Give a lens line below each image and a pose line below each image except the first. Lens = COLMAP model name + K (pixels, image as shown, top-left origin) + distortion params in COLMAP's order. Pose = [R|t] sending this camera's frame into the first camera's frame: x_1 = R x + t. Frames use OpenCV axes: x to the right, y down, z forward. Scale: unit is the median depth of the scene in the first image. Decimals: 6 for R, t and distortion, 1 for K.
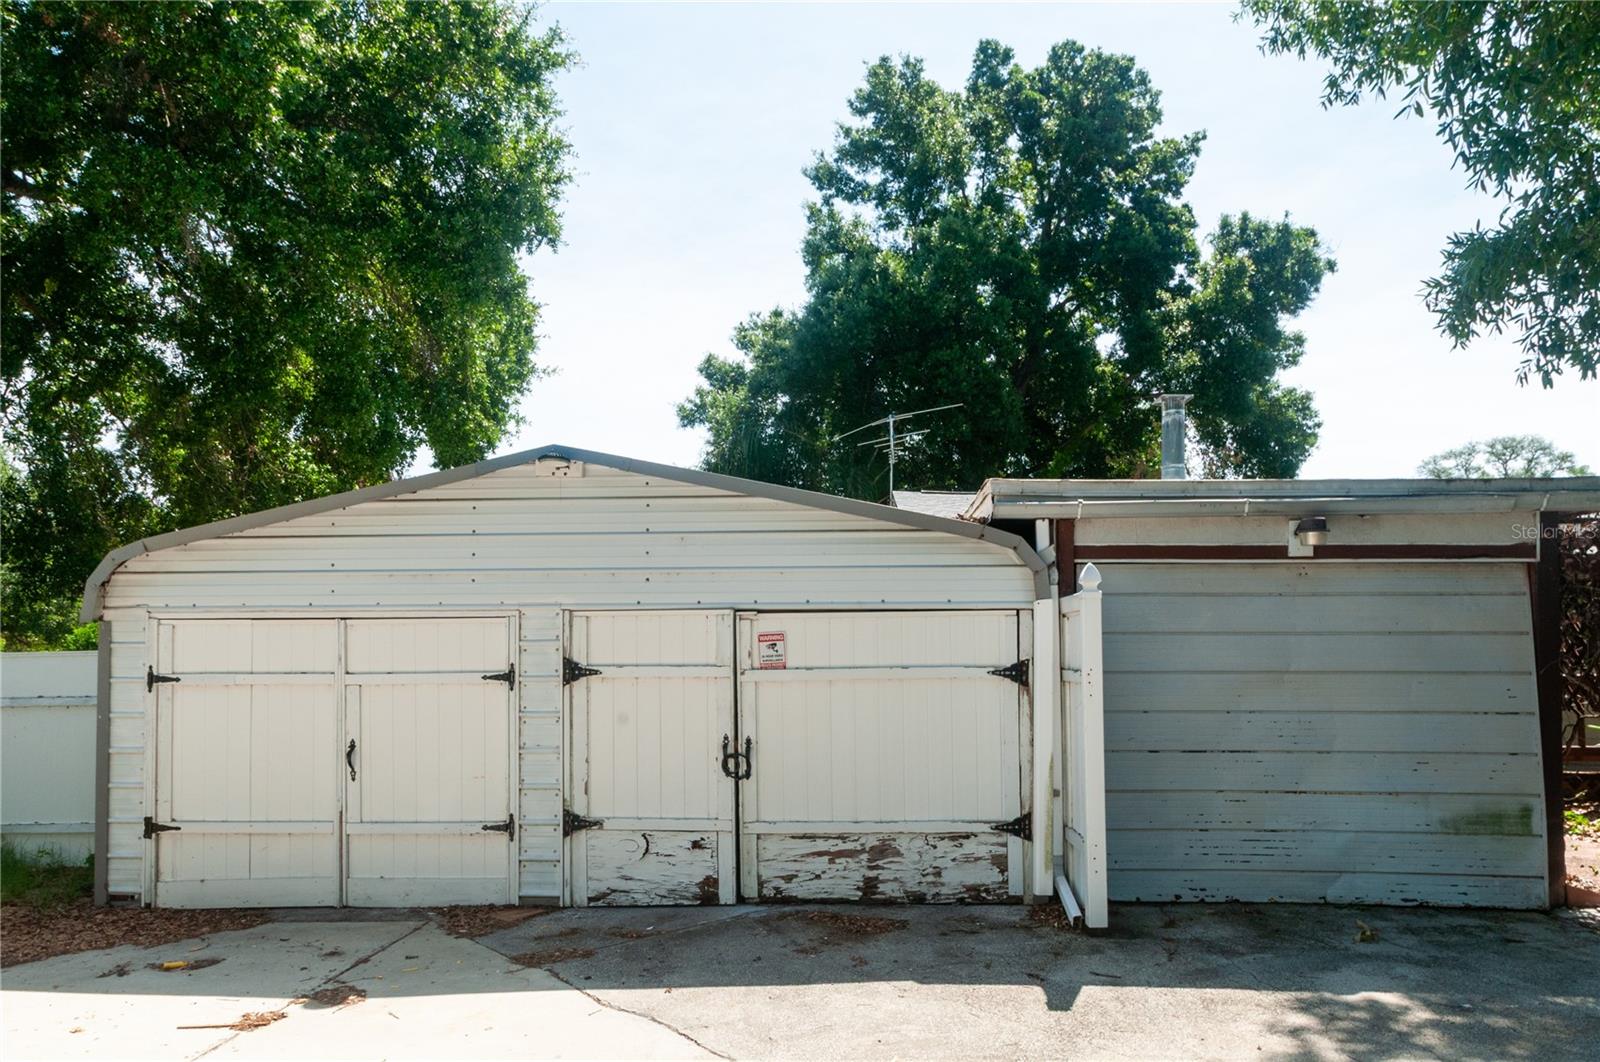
lens RADIAL K [[1025.7, 0, 797.4], [0, 1025.7, 594.8], [0, 0, 1]] dist [-0.017778, -0.000315]
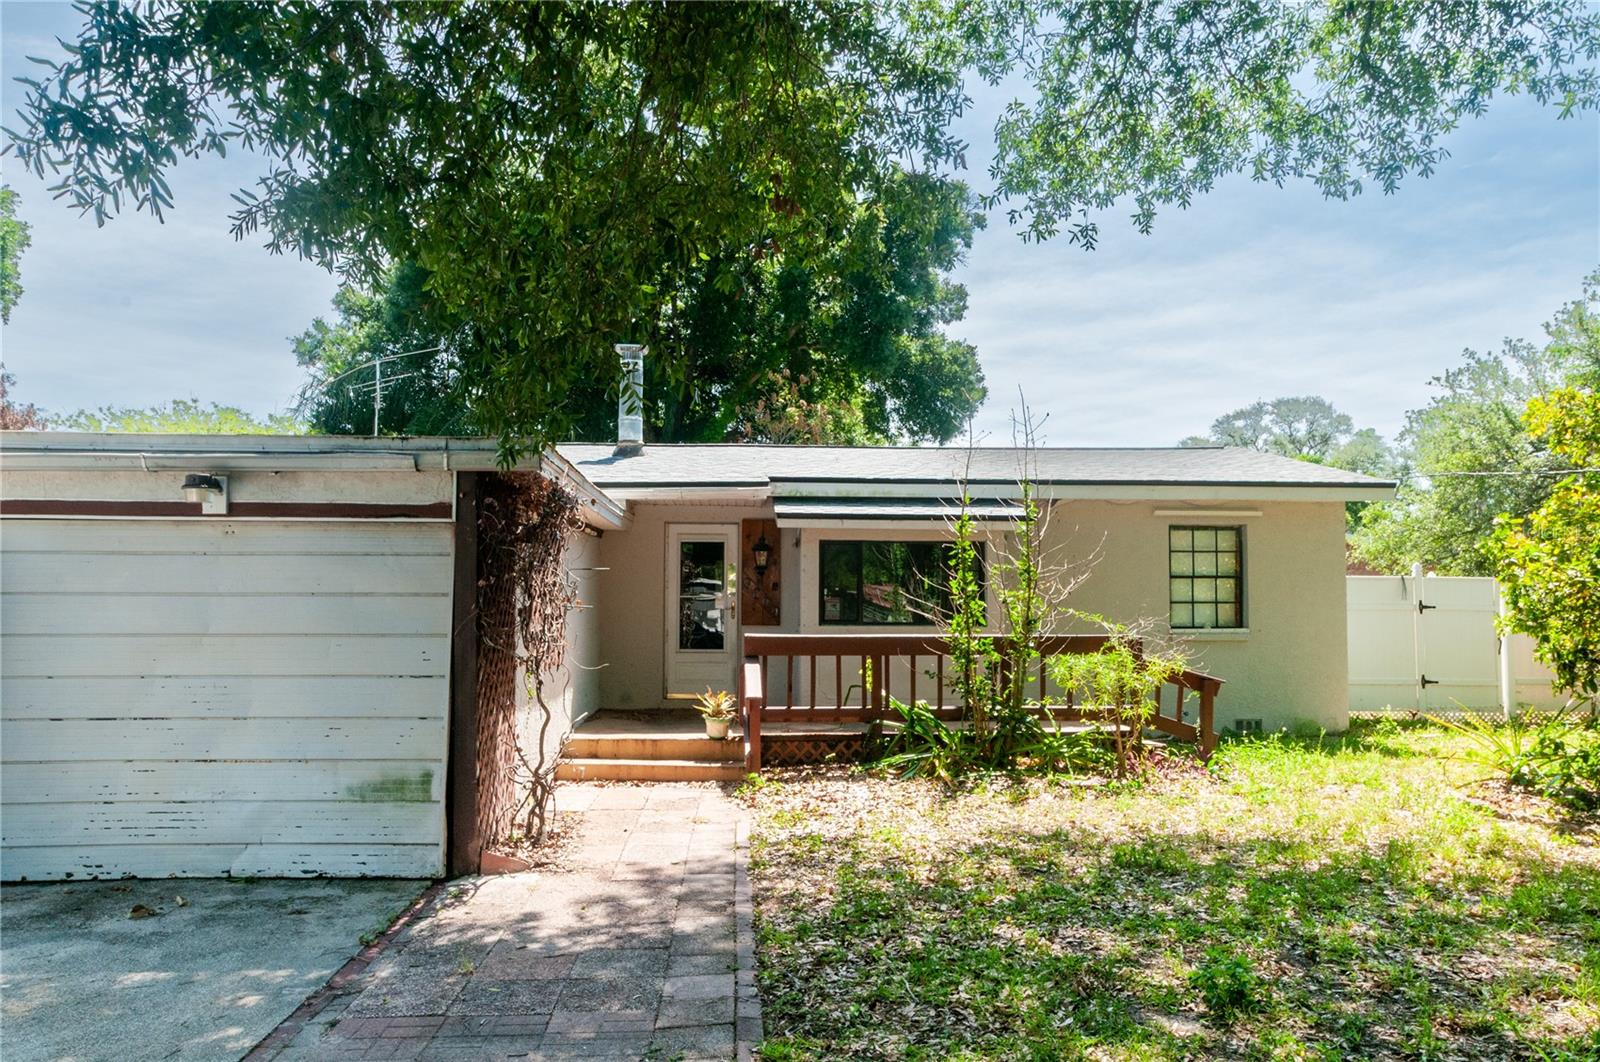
lens RADIAL K [[1095.8, 0, 789.9], [0, 1095.8, 532.6], [0, 0, 1]] dist [-0.008794, 0.001454]
pose [[0.989468, 0.008881, 0.144480, 0.880227], [-0.006668, 0.999853, -0.015792, -0.007561], [-0.144599, 0.014662, 0.989382, -0.093275]]
